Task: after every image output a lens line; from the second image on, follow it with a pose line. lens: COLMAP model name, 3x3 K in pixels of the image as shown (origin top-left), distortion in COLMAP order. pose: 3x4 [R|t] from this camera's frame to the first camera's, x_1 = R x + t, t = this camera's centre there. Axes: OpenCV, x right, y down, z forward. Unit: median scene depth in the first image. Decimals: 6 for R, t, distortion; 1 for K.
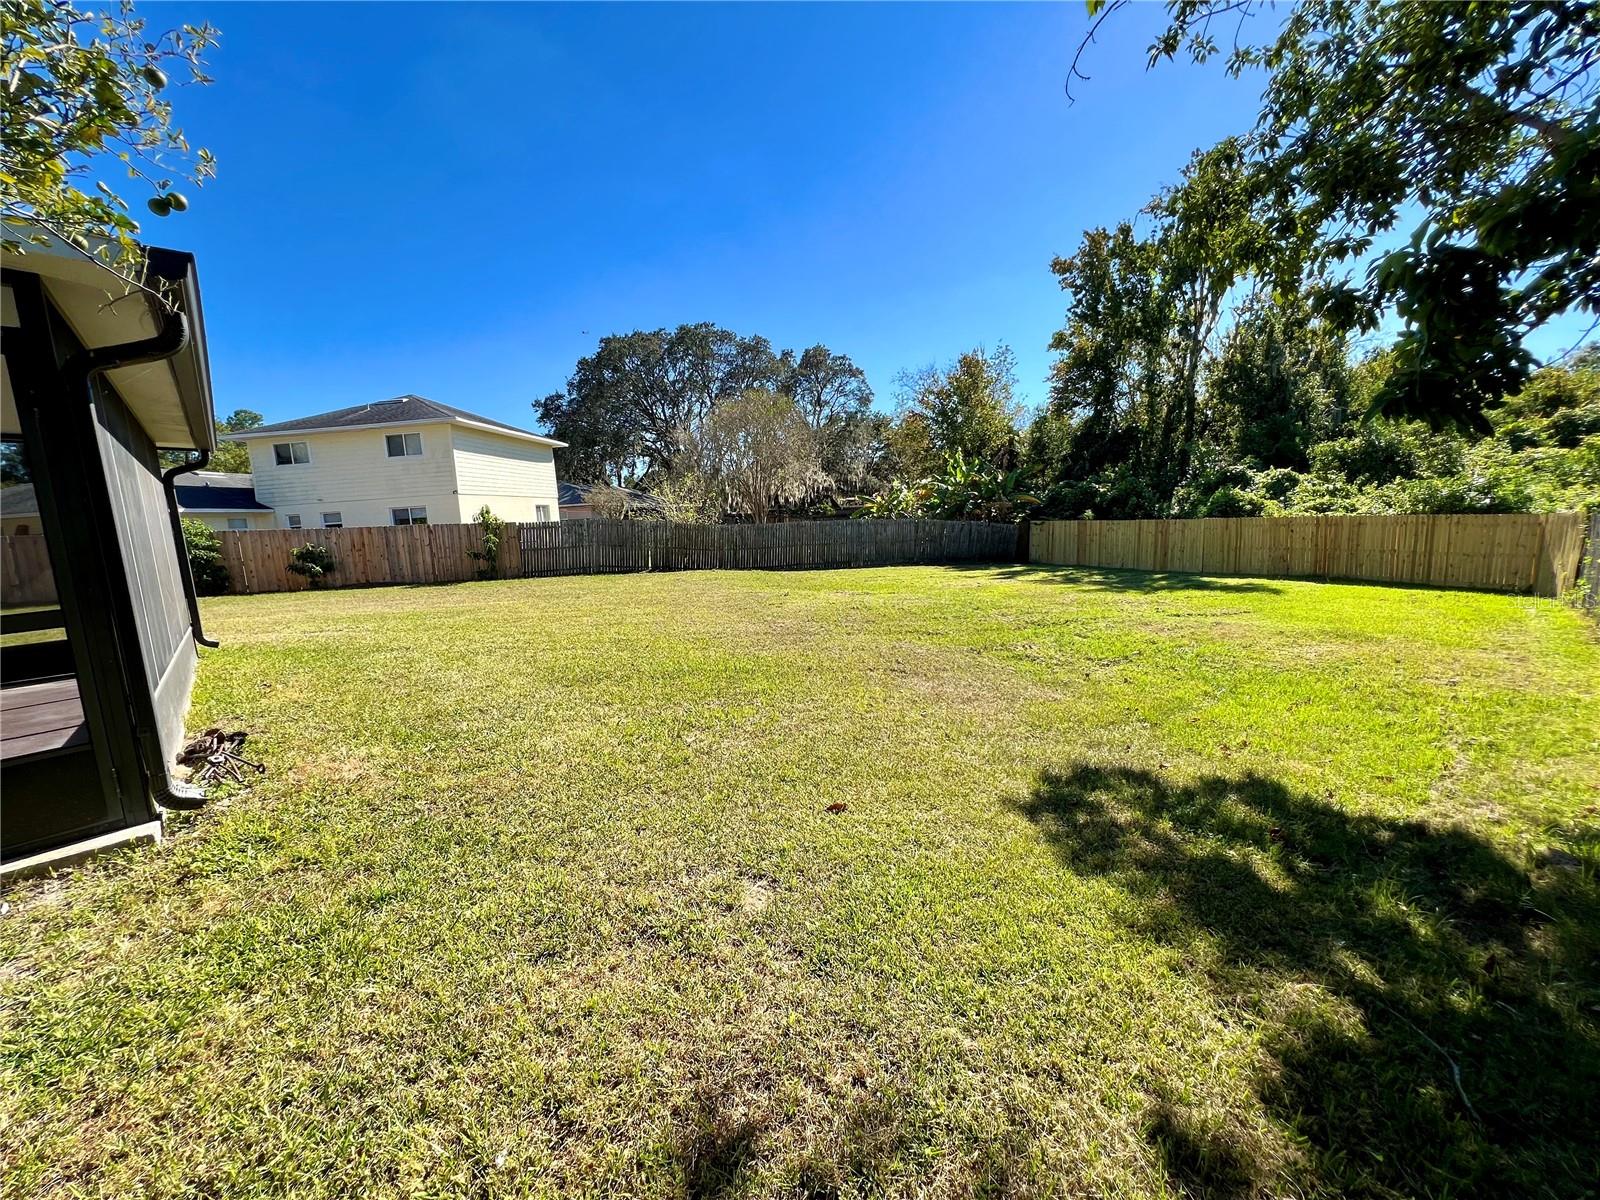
lens RADIAL K [[637.5, 0, 794.0], [0, 637.5, 596.7], [0, 0, 1]] dist [-0.002386, -0.000320]
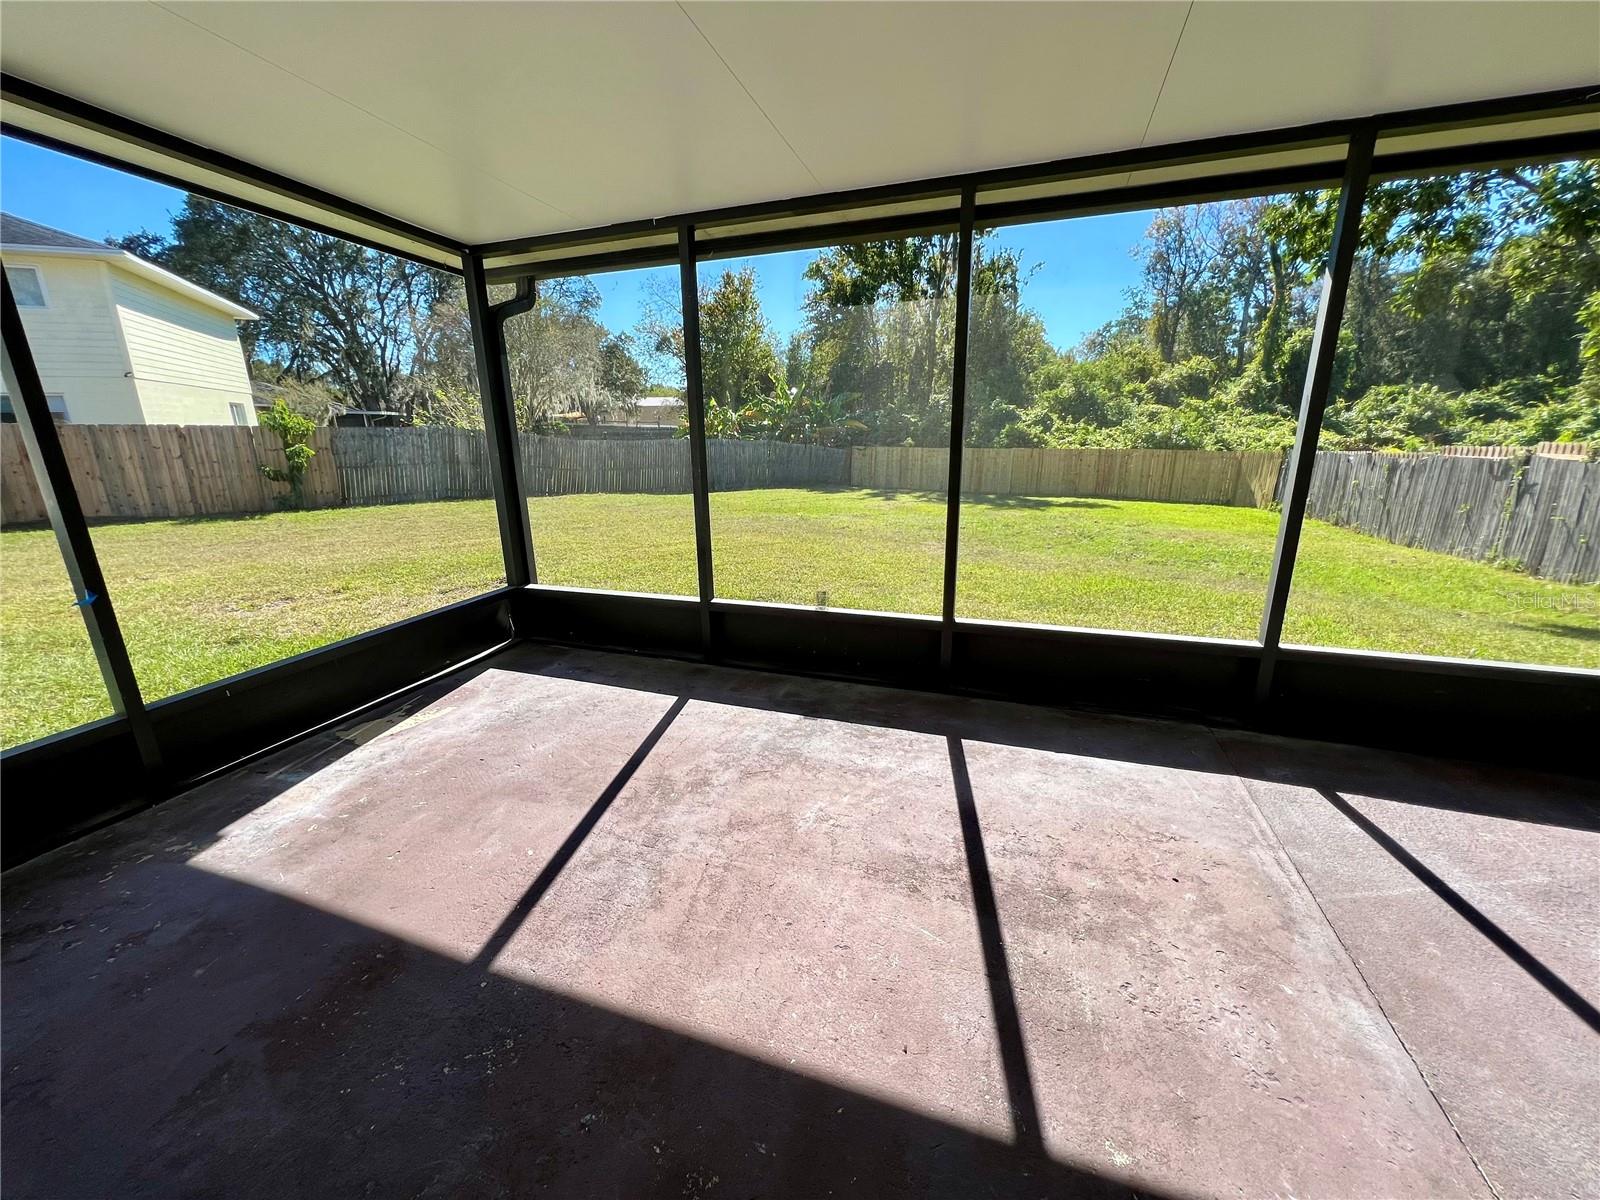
lens RADIAL K [[635.4, 0, 786.7], [0, 635.4, 598.4], [0, 0, 1]] dist [0.002831, 0.000100]
pose [[0.875622, -0.084979, 0.475462, -0.303882], [0.027093, 0.991492, 0.127314, -0.004021], [-0.482236, -0.098597, 0.870475, 0.106923]]
